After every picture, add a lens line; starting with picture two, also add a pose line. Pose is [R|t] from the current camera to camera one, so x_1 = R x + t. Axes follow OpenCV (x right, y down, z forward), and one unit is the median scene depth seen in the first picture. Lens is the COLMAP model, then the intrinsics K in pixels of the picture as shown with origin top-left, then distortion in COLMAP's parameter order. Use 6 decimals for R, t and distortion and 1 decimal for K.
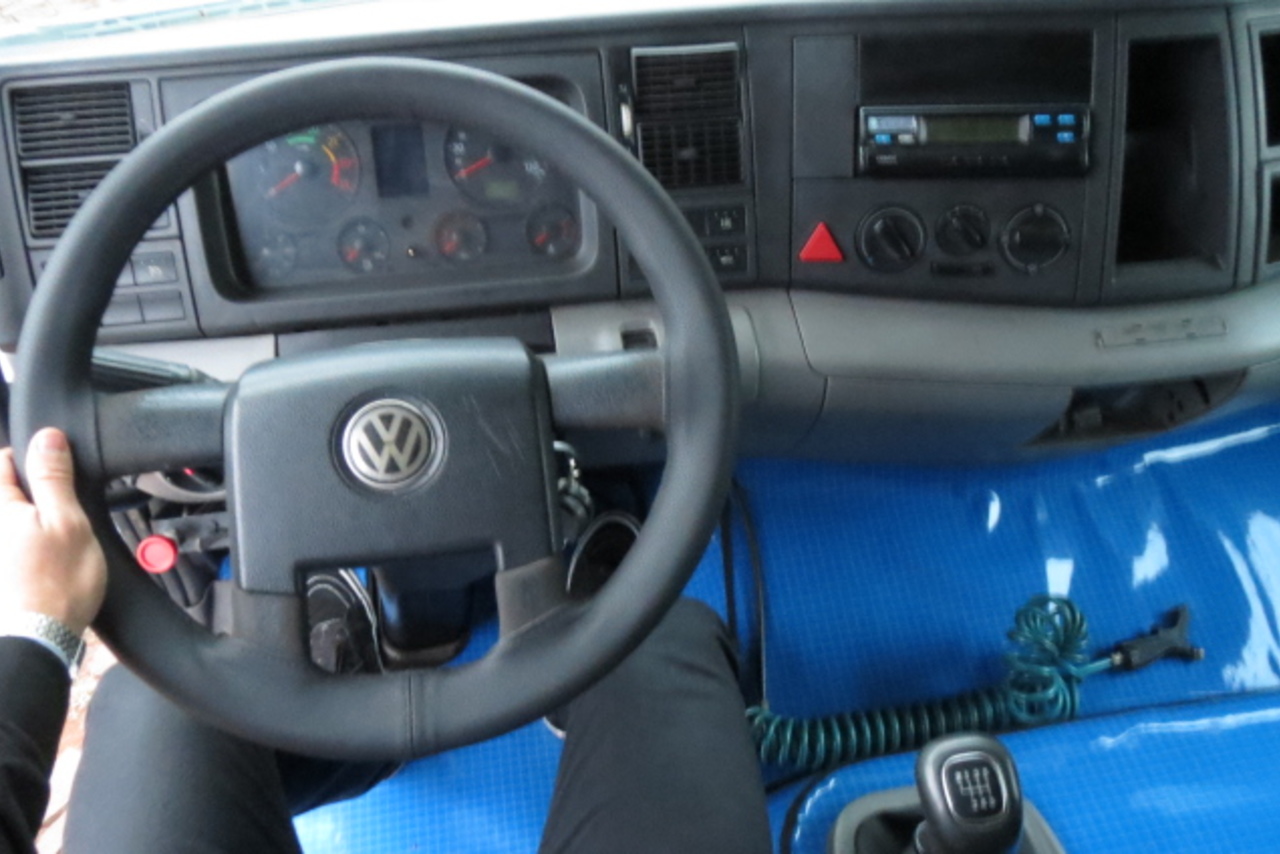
lens RADIAL K [[1059.9, 0, 640.0], [0, 1059.9, 427.0], [0, 0, 1]] dist [-0.065142, -0.003362]
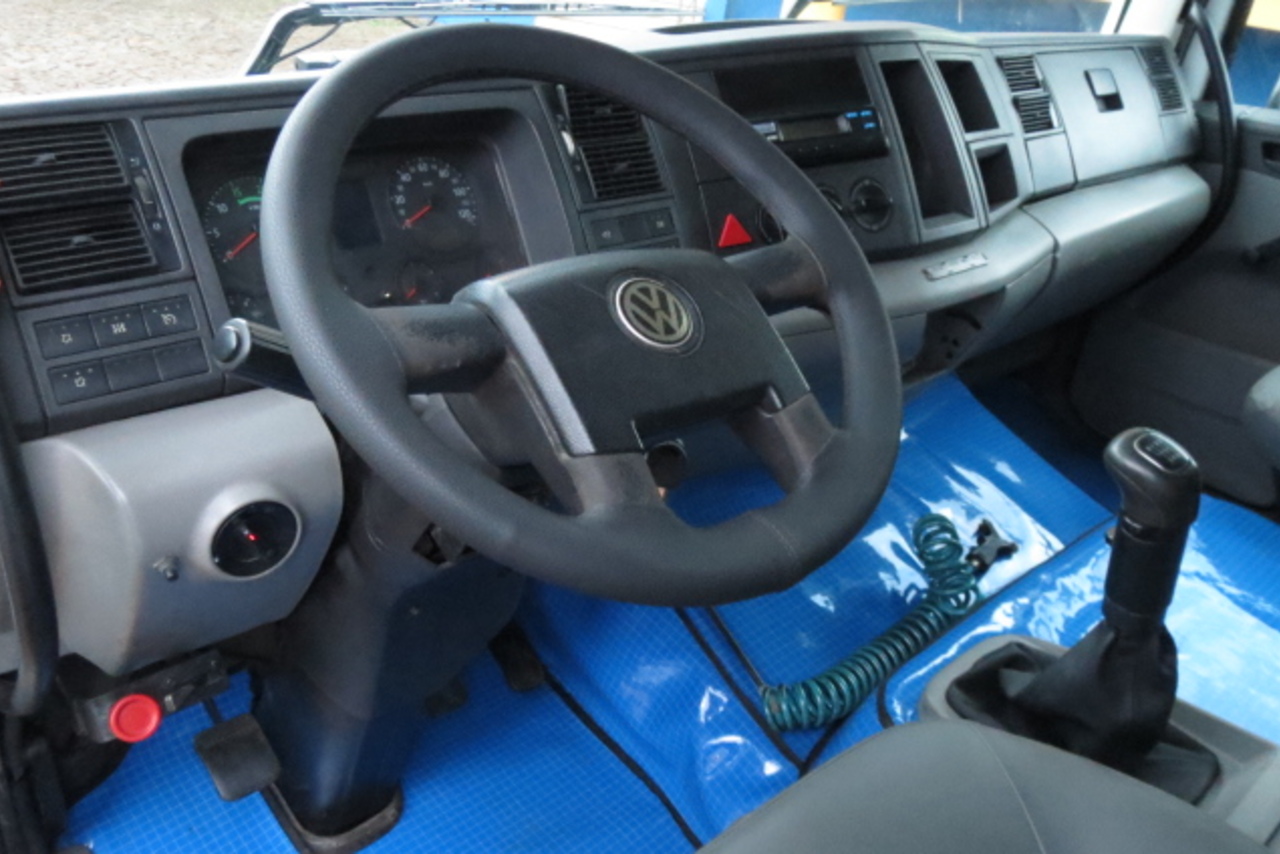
lens RADIAL K [[1059.9, 0, 640.0], [0, 1059.9, 427.0], [0, 0, 1]] dist [-0.065142, -0.003362]
pose [[0.838852, -0.202449, 0.505313, -0.572787], [0.333241, 0.924988, -0.182613, 0.216265], [-0.430439, 0.321577, 0.843392, 0.118518]]
